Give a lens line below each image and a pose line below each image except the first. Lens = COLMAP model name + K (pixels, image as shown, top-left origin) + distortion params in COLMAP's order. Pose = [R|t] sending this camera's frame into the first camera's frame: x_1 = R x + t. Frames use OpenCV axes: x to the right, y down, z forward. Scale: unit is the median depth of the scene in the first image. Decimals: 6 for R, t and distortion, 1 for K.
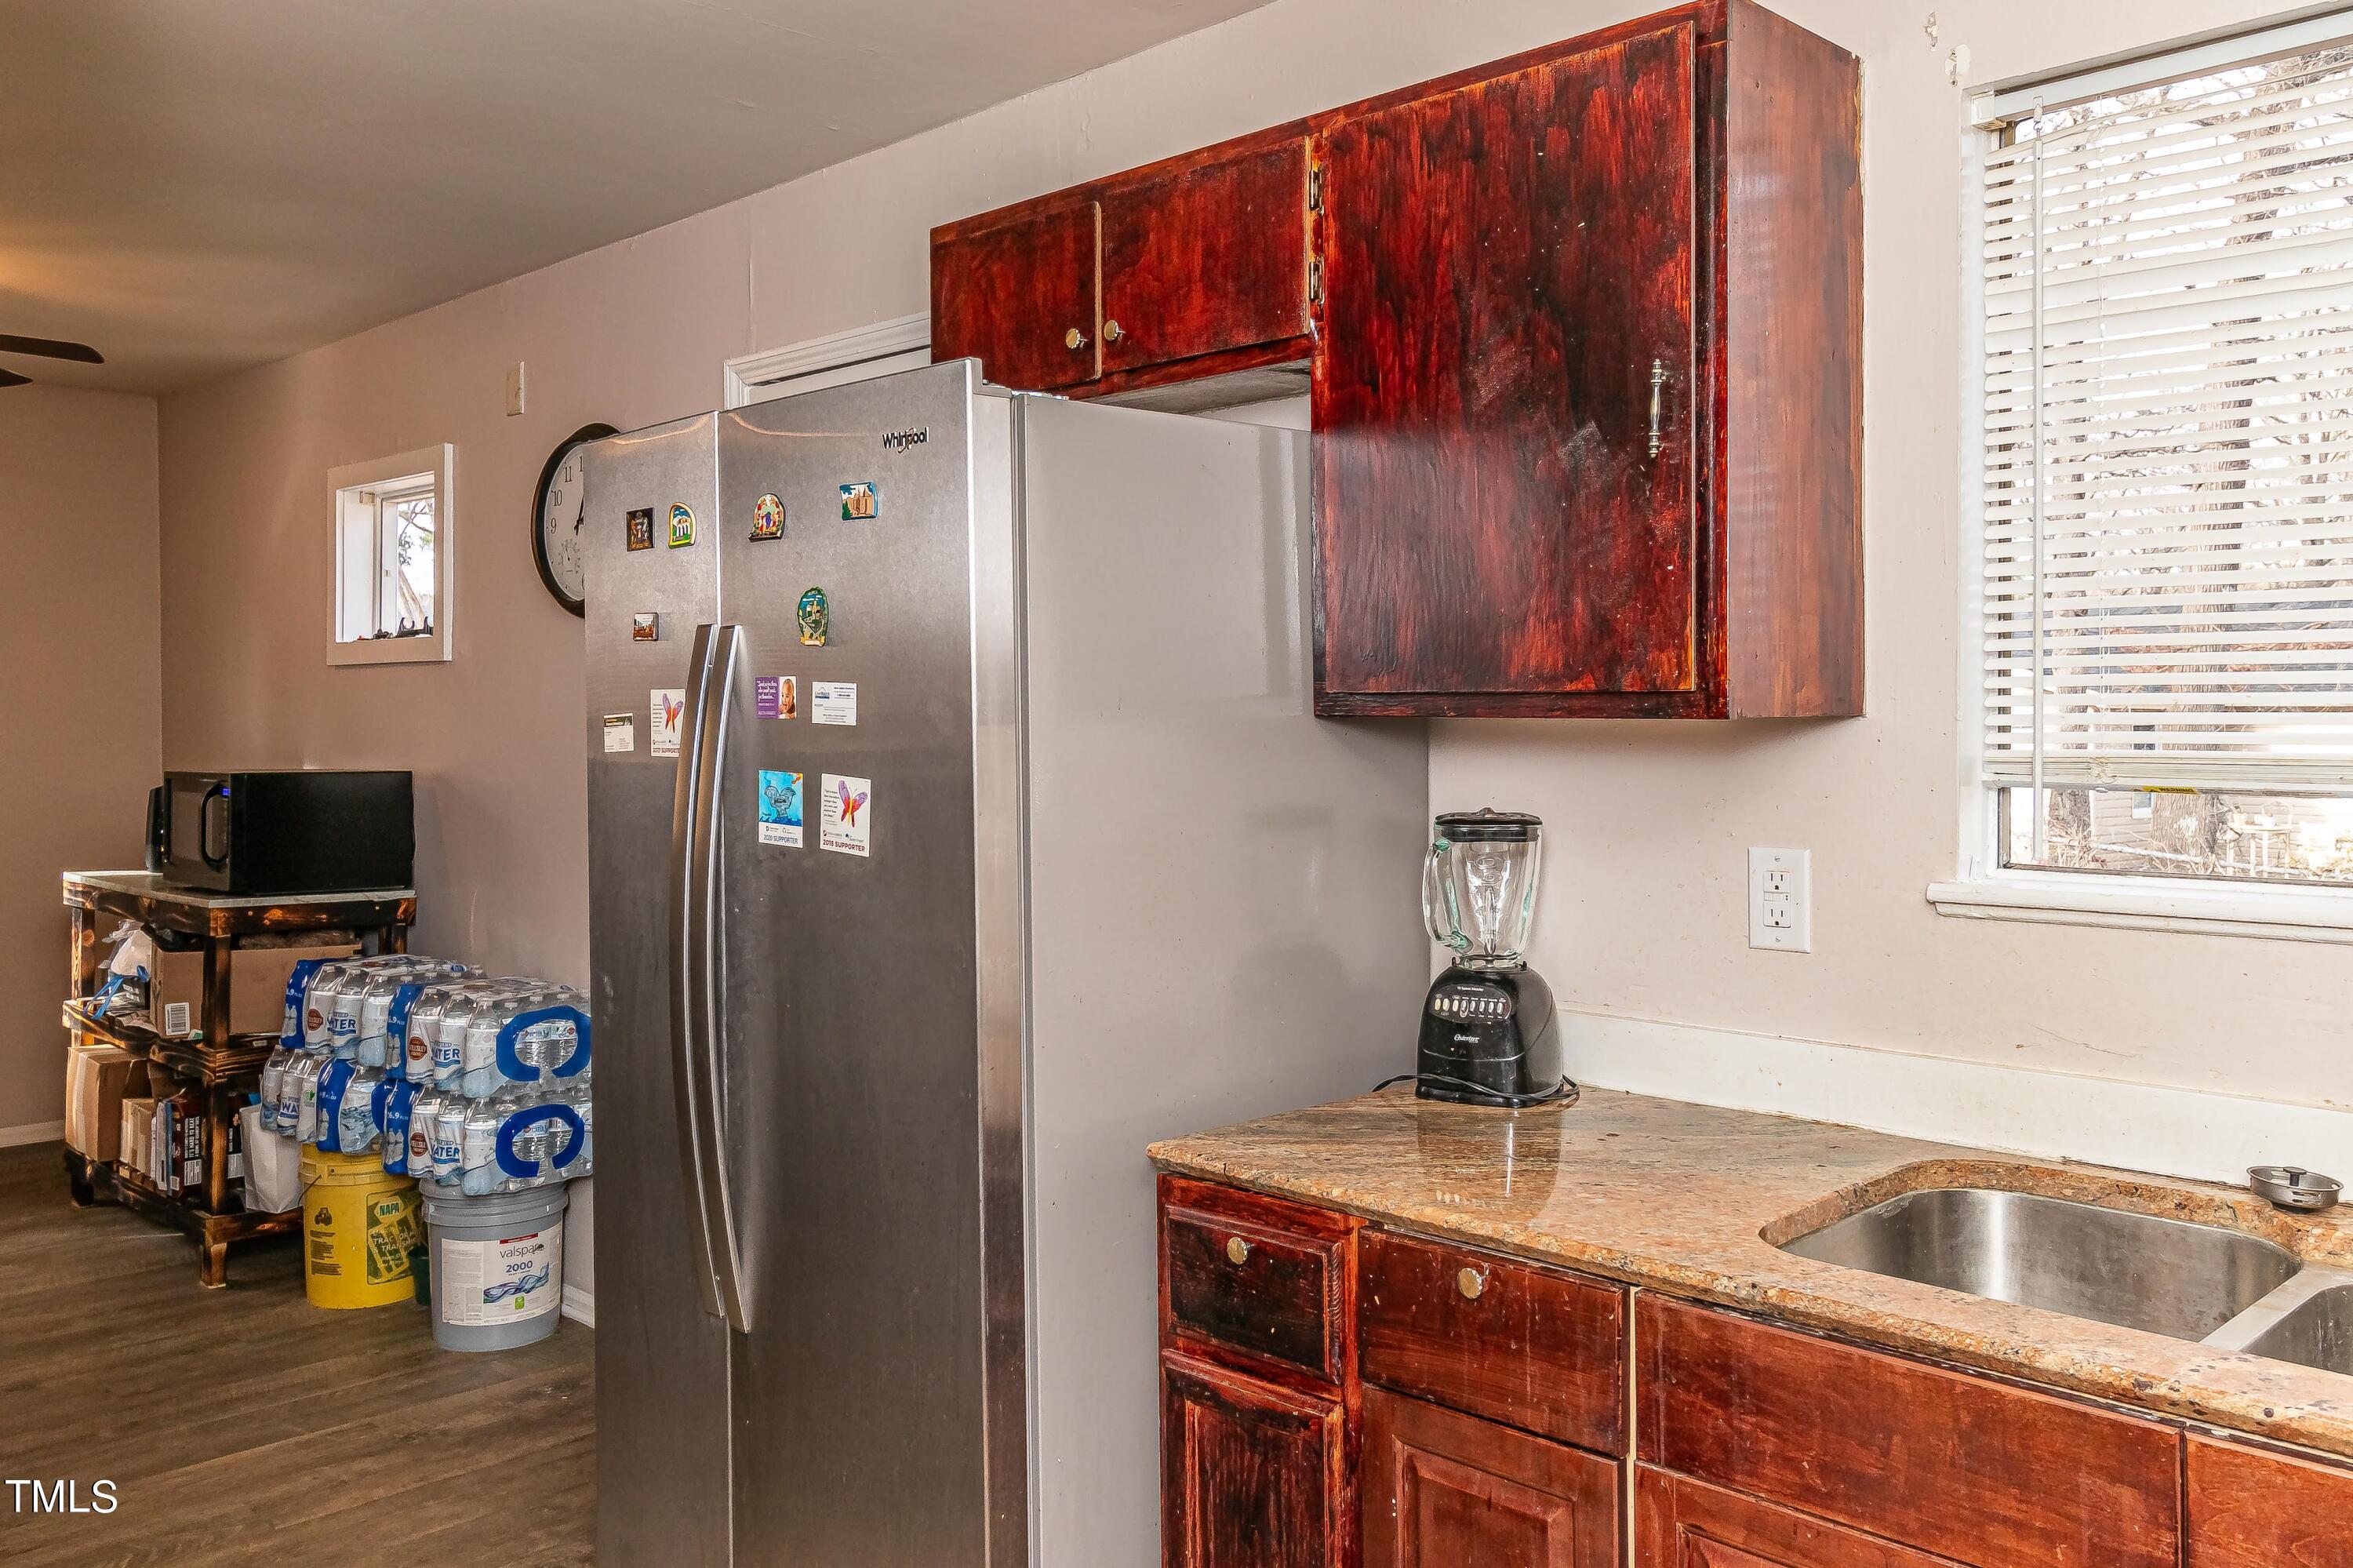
lens RADIAL K [[1885.4, 0, 1199.5], [0, 1885.4, 747.1], [0, 0, 1]] dist [0.034402, -0.006785]
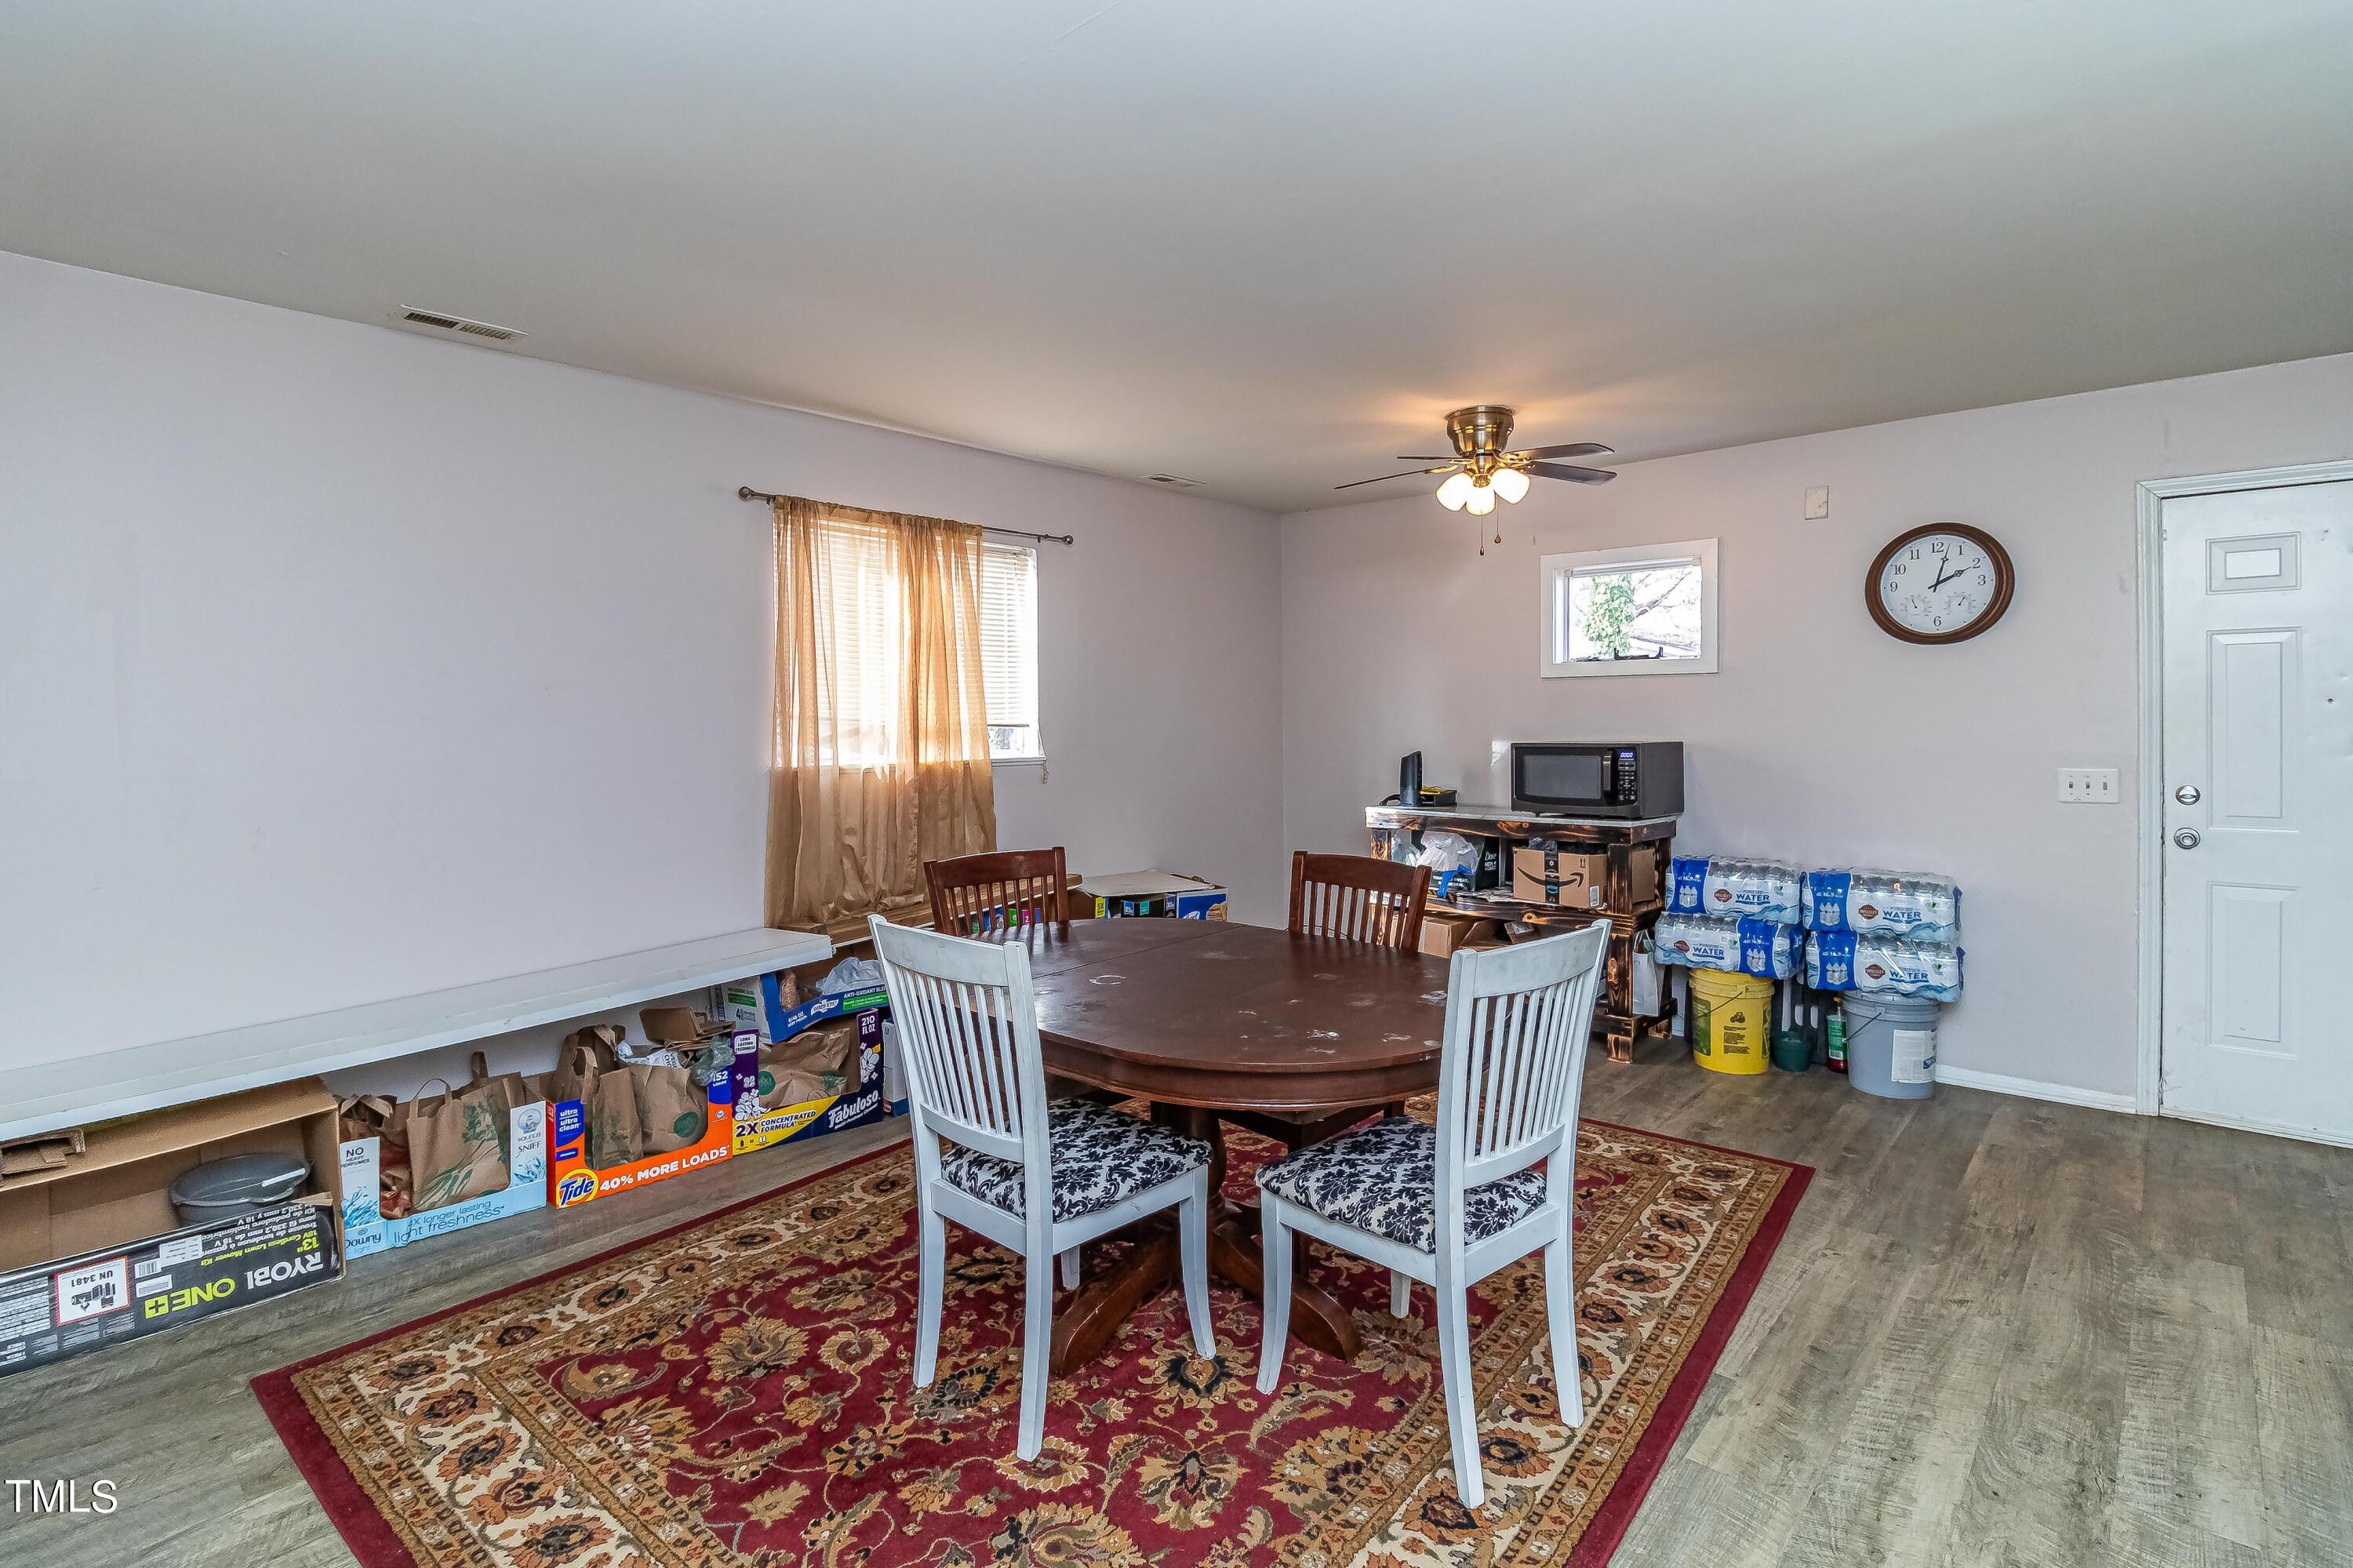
lens RADIAL K [[1124.0, 0, 1187.4], [0, 1124.0, 715.6], [0, 0, 1]] dist [-0.006864, -0.004426]
pose [[0.999704, -0.005516, 0.023679, -0.908521], [0.005949, 0.999816, -0.018263, 0.006196], [-0.023574, 0.018399, 0.999553, 0.057781]]
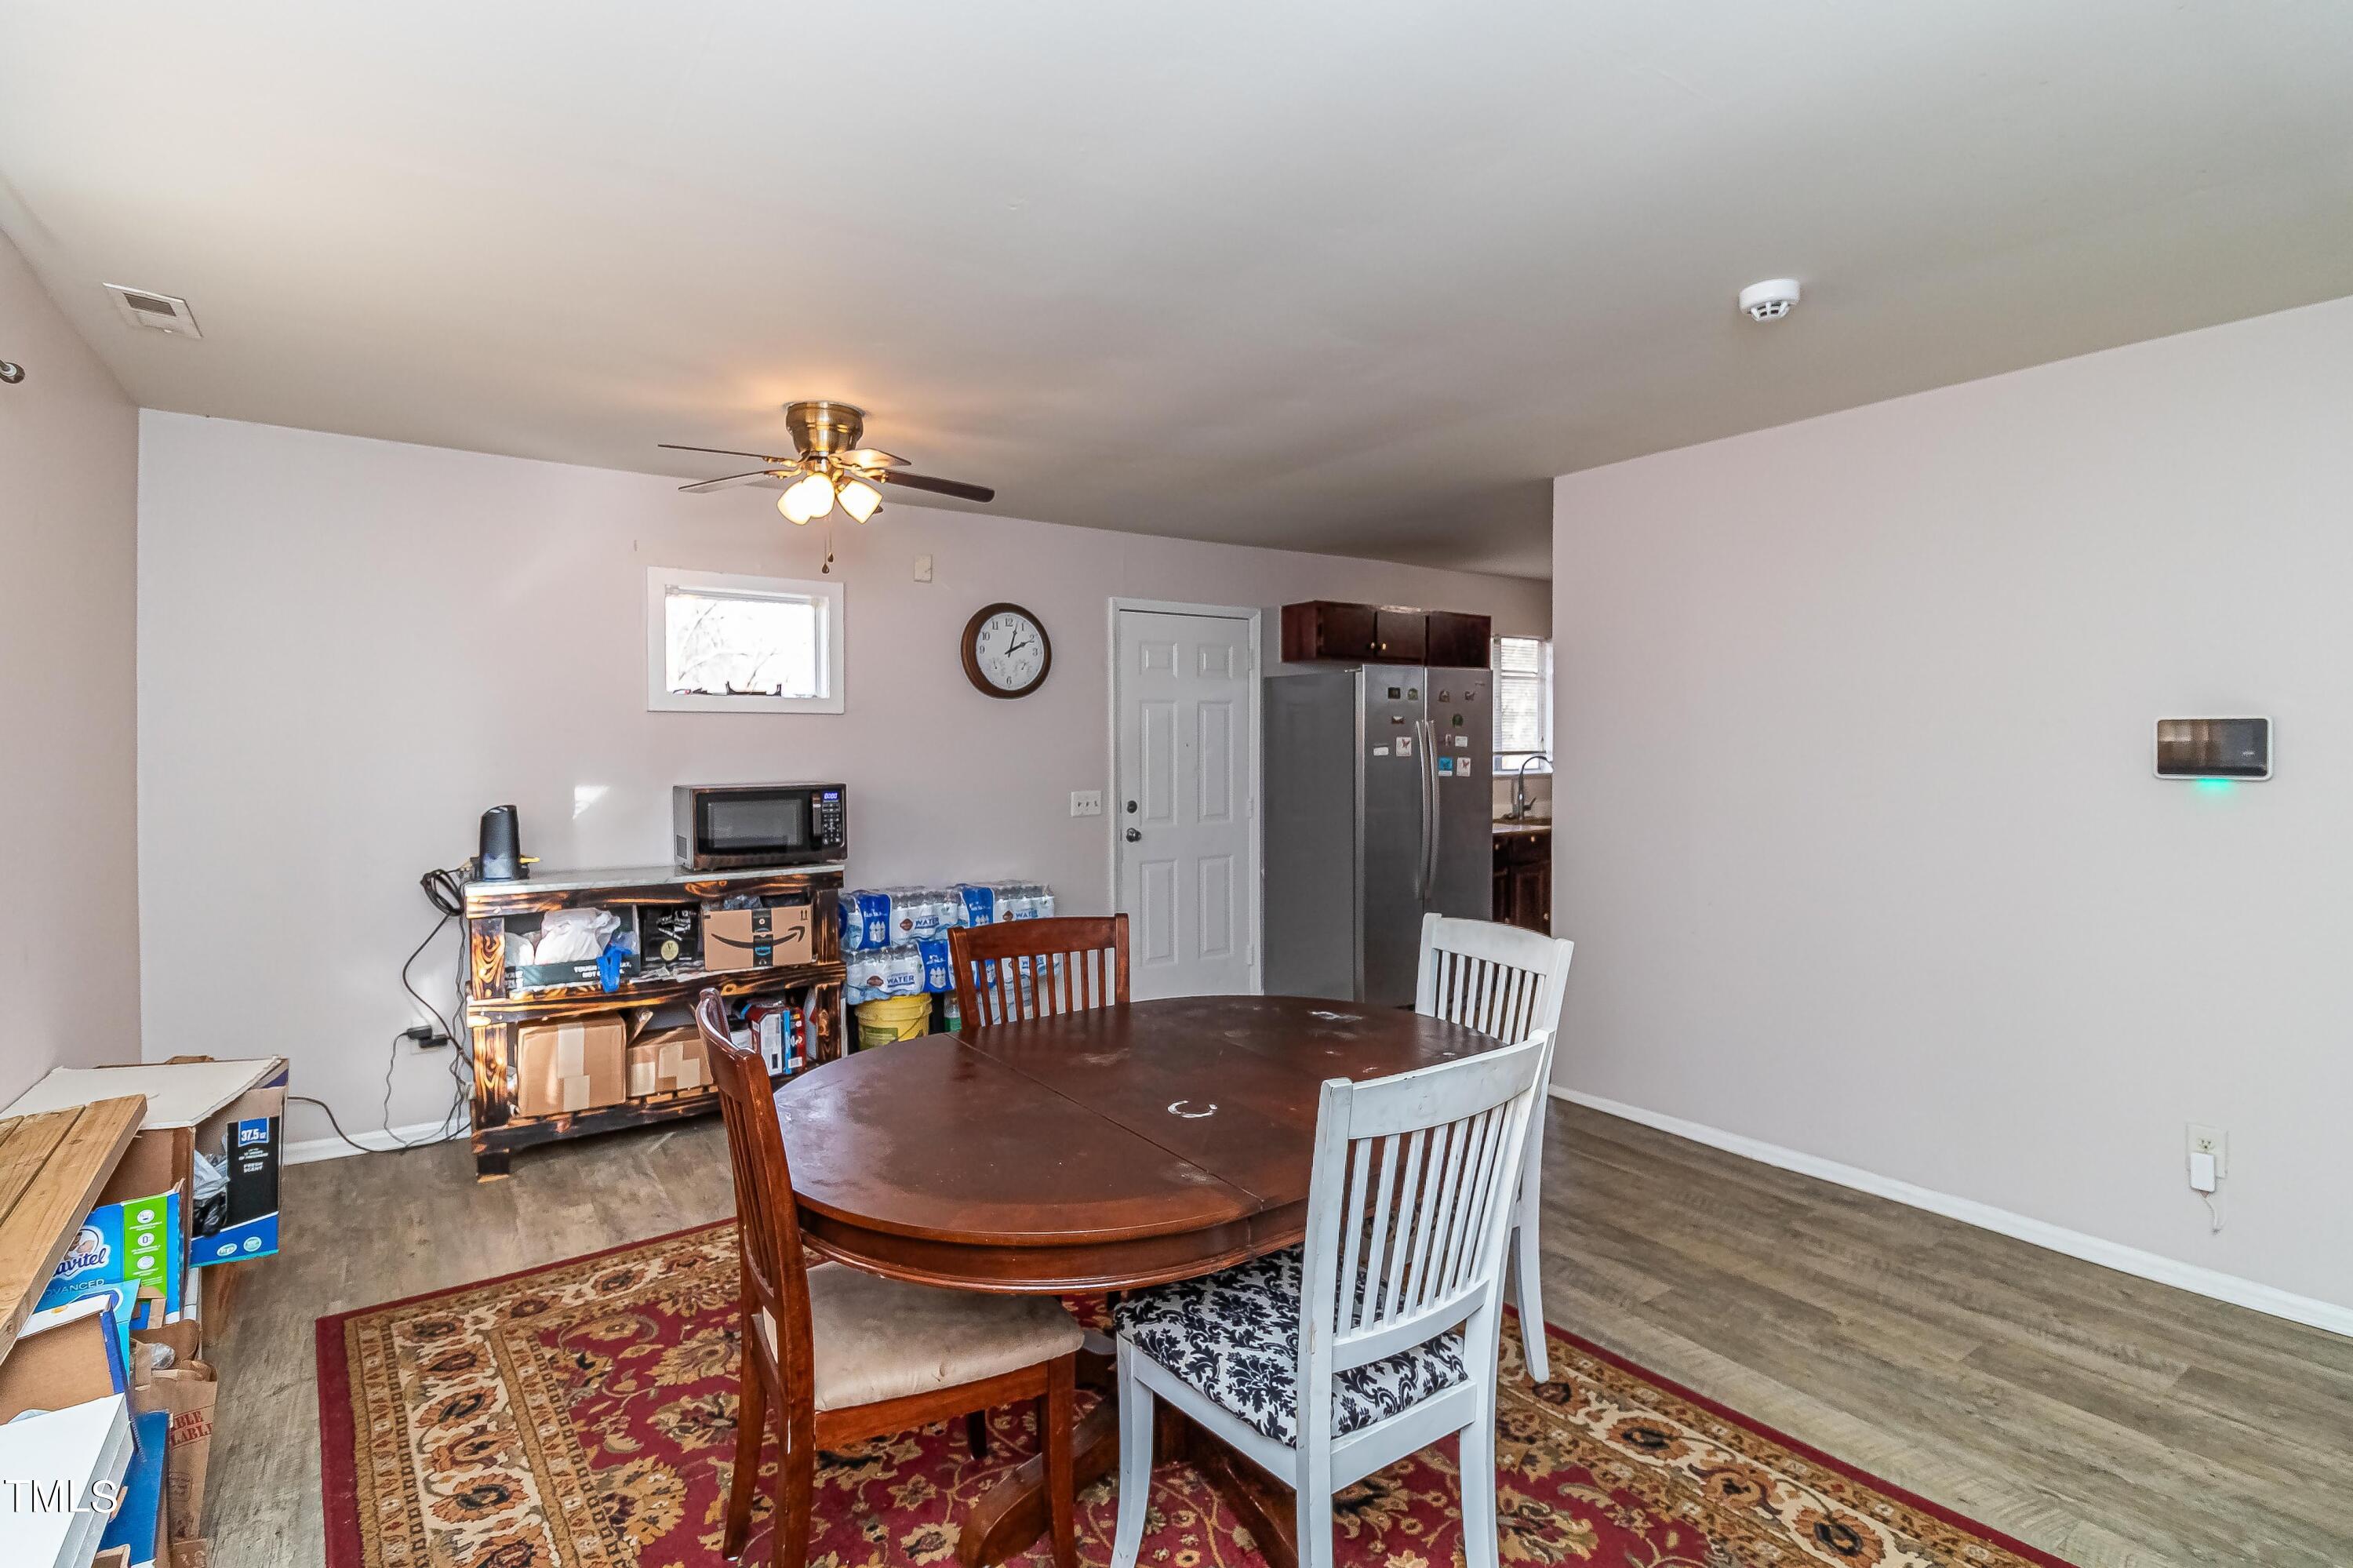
lens RADIAL K [[1124.0, 0, 1163.6], [0, 1124.0, 745.6], [0, 0, 1]] dist [-0.006864, -0.004426]
pose [[0.204358, -0.002071, 0.978894, -1.349919], [0.018282, 0.999831, -0.001701, -0.010303], [-0.978726, 0.018244, 0.204361, 0.537058]]
